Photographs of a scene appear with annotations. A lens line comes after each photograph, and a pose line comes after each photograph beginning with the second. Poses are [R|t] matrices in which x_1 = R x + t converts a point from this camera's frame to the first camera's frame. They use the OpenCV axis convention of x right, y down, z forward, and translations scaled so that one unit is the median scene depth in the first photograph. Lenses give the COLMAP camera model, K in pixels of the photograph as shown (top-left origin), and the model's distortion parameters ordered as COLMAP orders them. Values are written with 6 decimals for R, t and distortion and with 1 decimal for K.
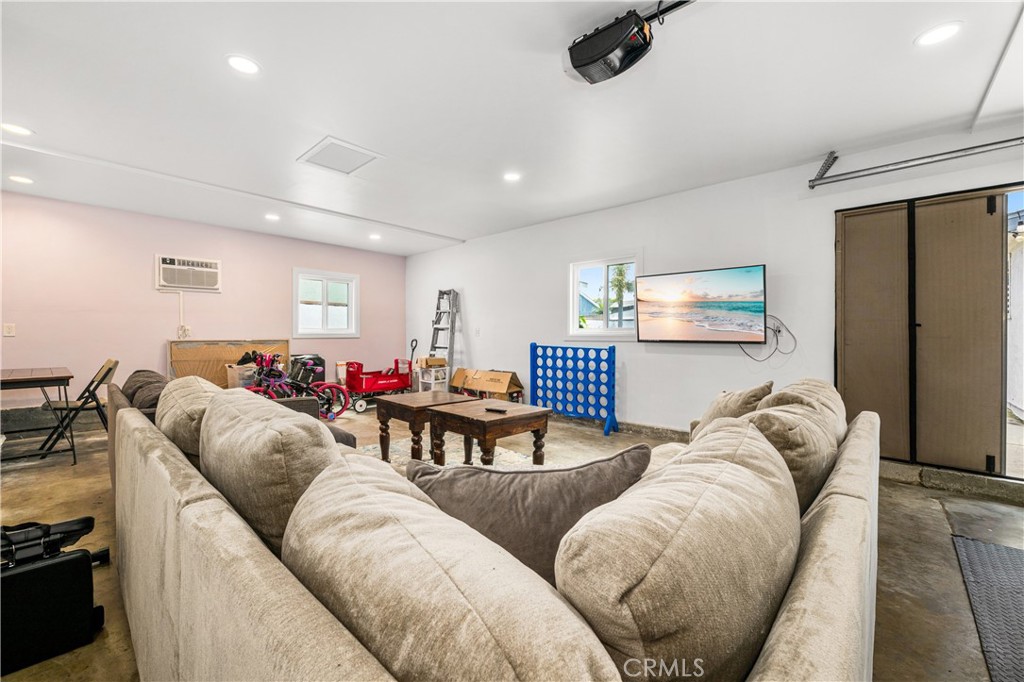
lens RADIAL K [[408.0, 0, 516.7], [0, 408.0, 336.5], [0, 0, 1]] dist [0.000435, -0.000087]
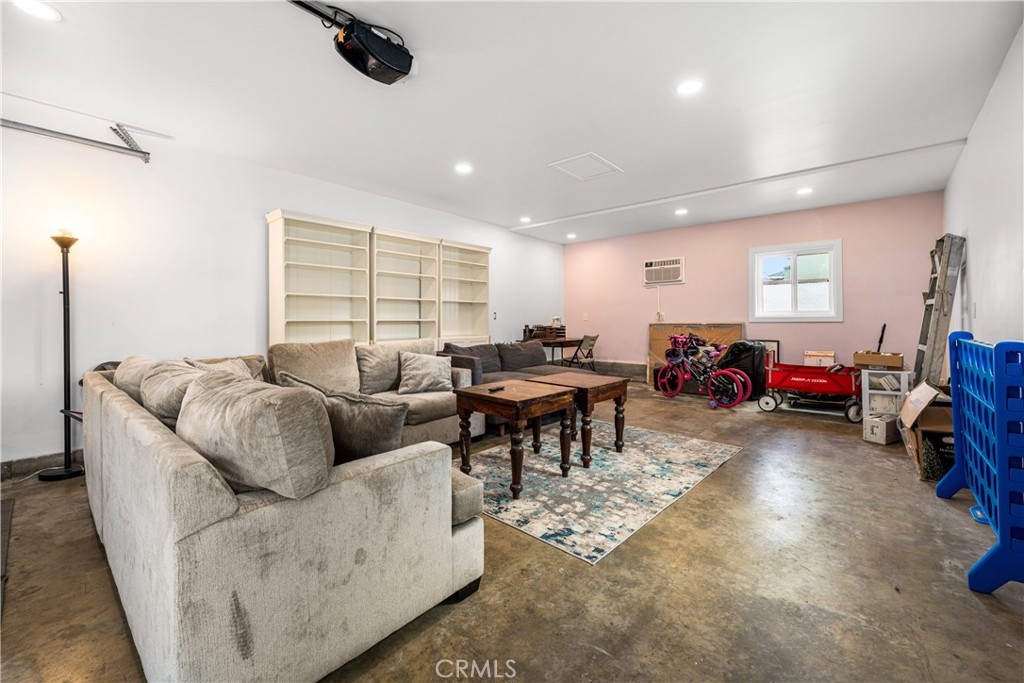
lens RADIAL K [[415.5, 0, 512.1], [0, 415.5, 319.9], [0, 0, 1]] dist [-0.000289, -0.000172]
pose [[0.031457, -0.005077, -0.999492, 0.502360], [-0.001347, 0.999986, -0.005122, 0.005830], [0.999504, 0.001508, 0.031450, 0.506647]]
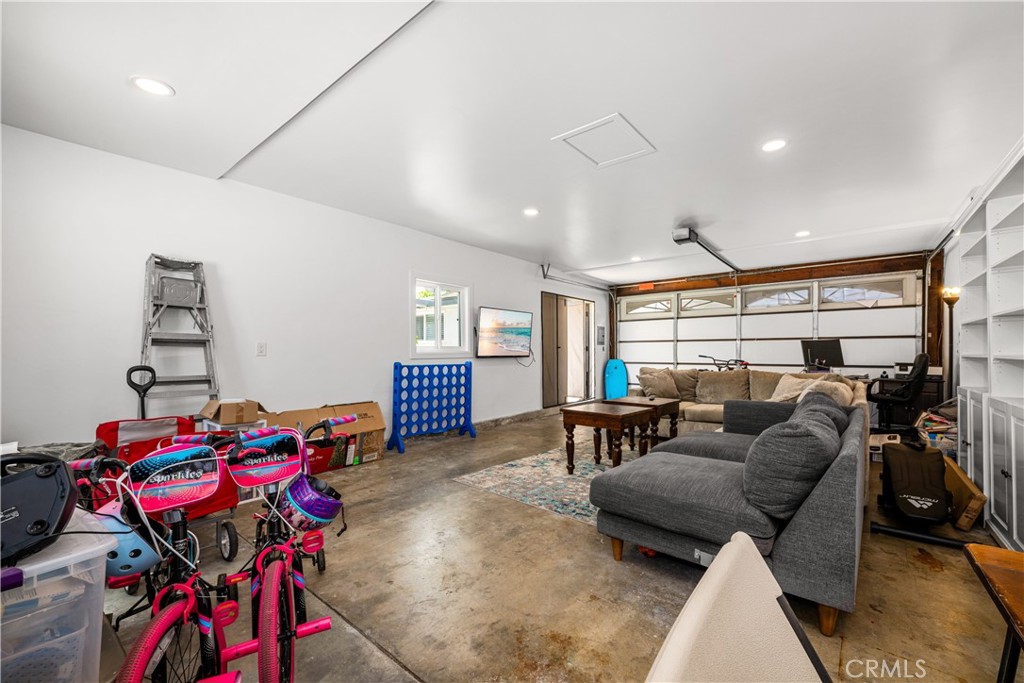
lens RADIAL K [[427.1, 0, 496.1], [0, 427.1, 351.8], [0, 0, 1]] dist [-0.000258, -0.000798]
pose [[-0.033849, -0.006048, 0.999409, -0.886257], [0.007302, 0.999954, 0.006299, -0.011180], [-0.999400, 0.007511, -0.033804, 0.850218]]
